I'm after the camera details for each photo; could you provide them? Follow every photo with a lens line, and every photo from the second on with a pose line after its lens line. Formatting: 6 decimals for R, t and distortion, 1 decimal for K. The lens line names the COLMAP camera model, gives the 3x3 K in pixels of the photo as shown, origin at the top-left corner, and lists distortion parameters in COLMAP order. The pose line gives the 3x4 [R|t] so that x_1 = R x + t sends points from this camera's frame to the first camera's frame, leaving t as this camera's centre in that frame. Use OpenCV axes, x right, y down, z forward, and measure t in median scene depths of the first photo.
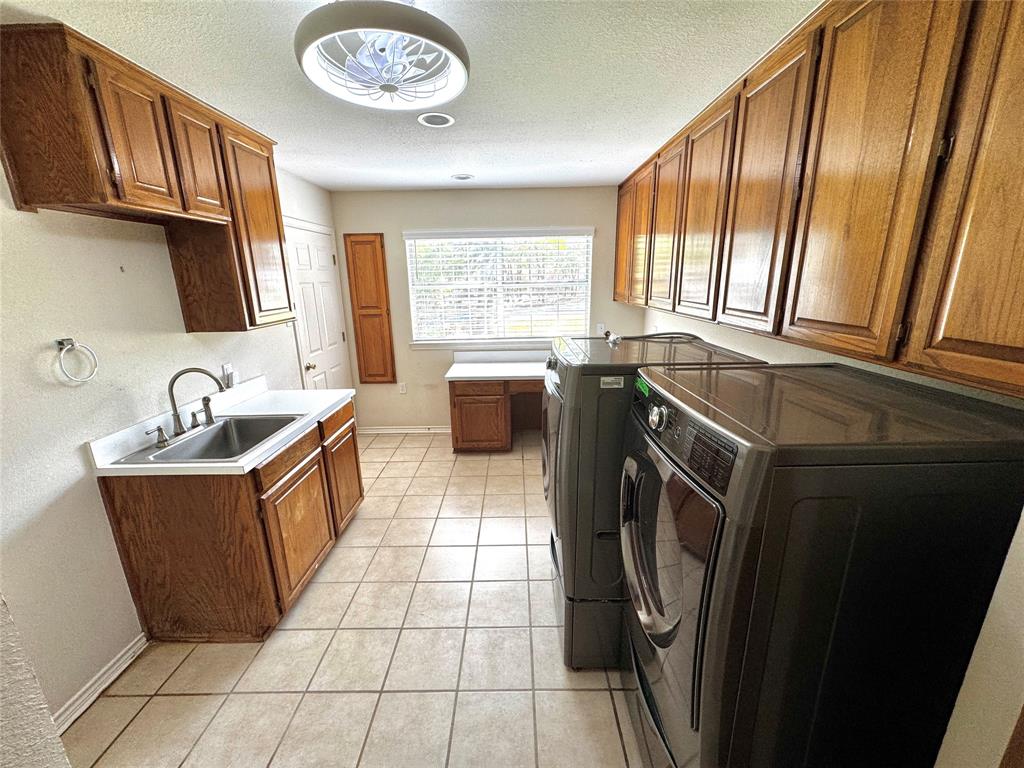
lens RADIAL K [[409.2, 0, 520.6], [0, 409.2, 378.0], [0, 0, 1]] dist [-0.008109, 0.000239]
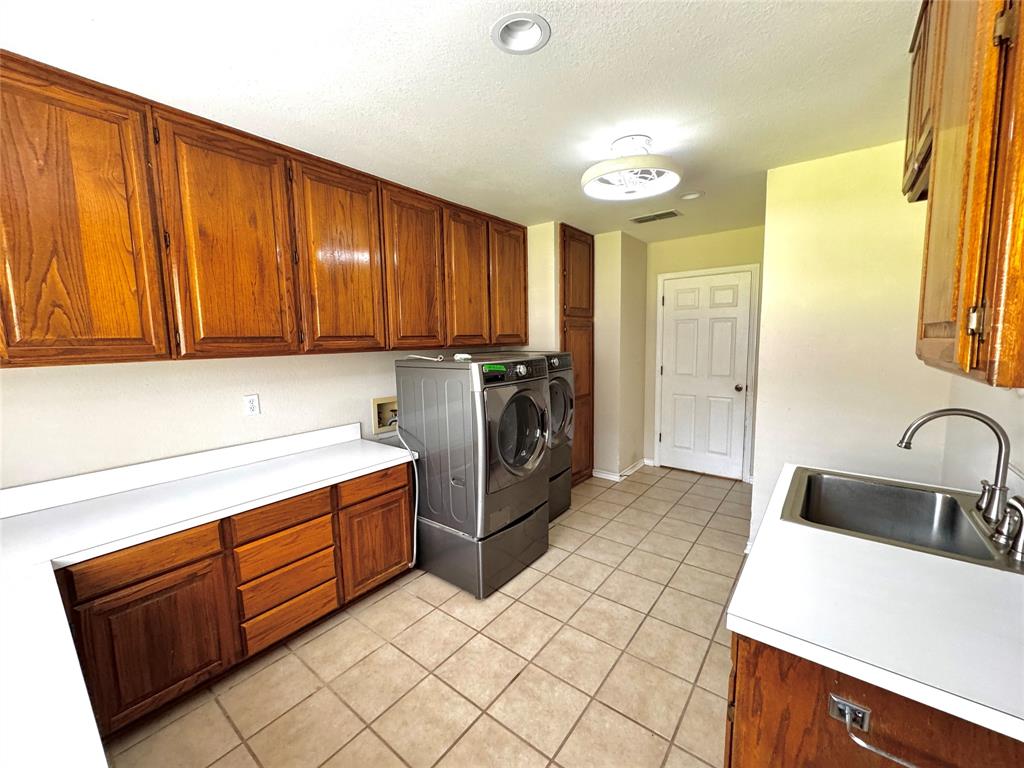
lens RADIAL K [[409.2, 0, 520.2], [0, 409.2, 387.9], [0, 0, 1]] dist [-0.008109, 0.000239]
pose [[-0.793373, -0.062199, 0.605550, -0.661379], [0.157832, 0.939729, 0.303312, -0.346259], [-0.587919, 0.336215, -0.735739, 1.844385]]
